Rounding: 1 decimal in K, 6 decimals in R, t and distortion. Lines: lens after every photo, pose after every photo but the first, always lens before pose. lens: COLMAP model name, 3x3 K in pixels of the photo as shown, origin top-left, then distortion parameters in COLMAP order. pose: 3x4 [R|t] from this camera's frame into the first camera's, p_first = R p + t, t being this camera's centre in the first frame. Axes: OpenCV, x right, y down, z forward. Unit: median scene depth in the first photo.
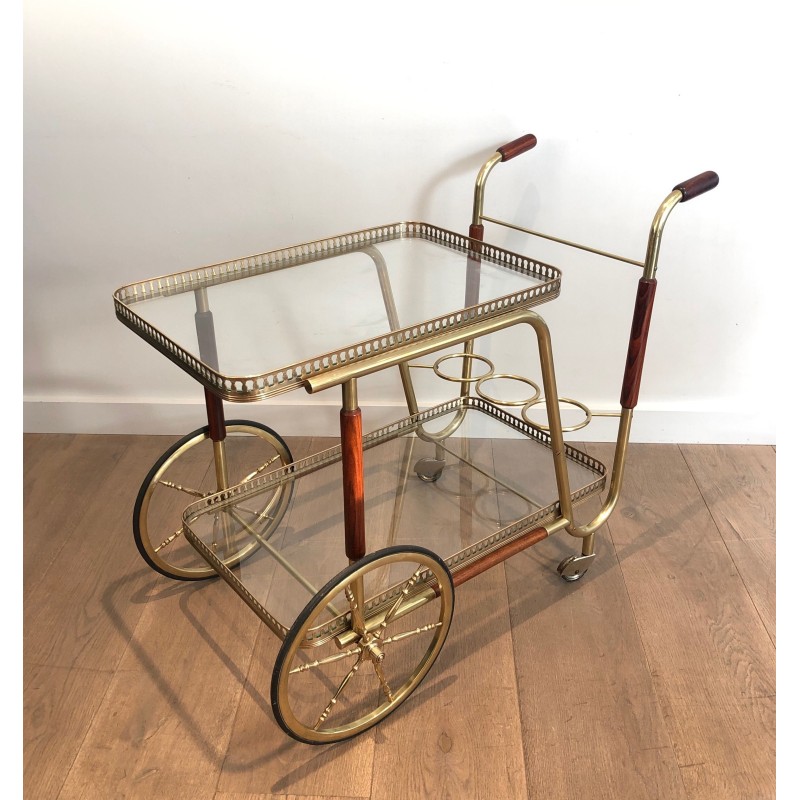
lens RADIAL K [[835.8, 0, 411.9], [0, 835.8, 399.0], [0, 0, 1]] dist [0.009317, 0.003485]
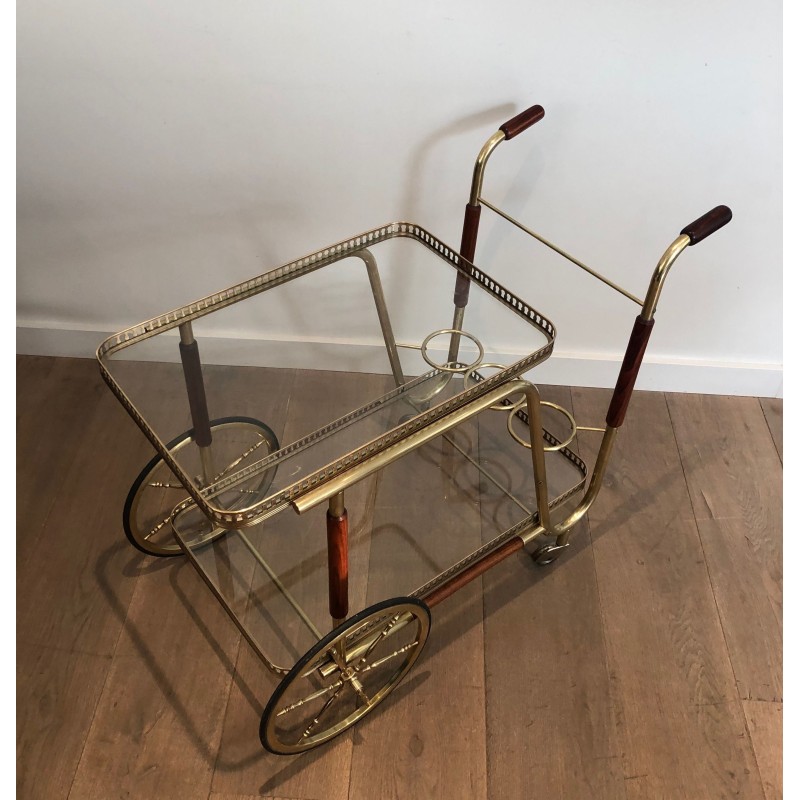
lens RADIAL K [[864.0, 0, 400.0], [0, 864.0, 400.0], [0, 0, 1]] dist [0.014534, -0.021821]
pose [[0.999312, 0.035918, 0.009208, -0.007902], [-0.037079, 0.968284, 0.247087, -0.281789], [-0.000042, -0.247259, 0.968949, 0.004802]]
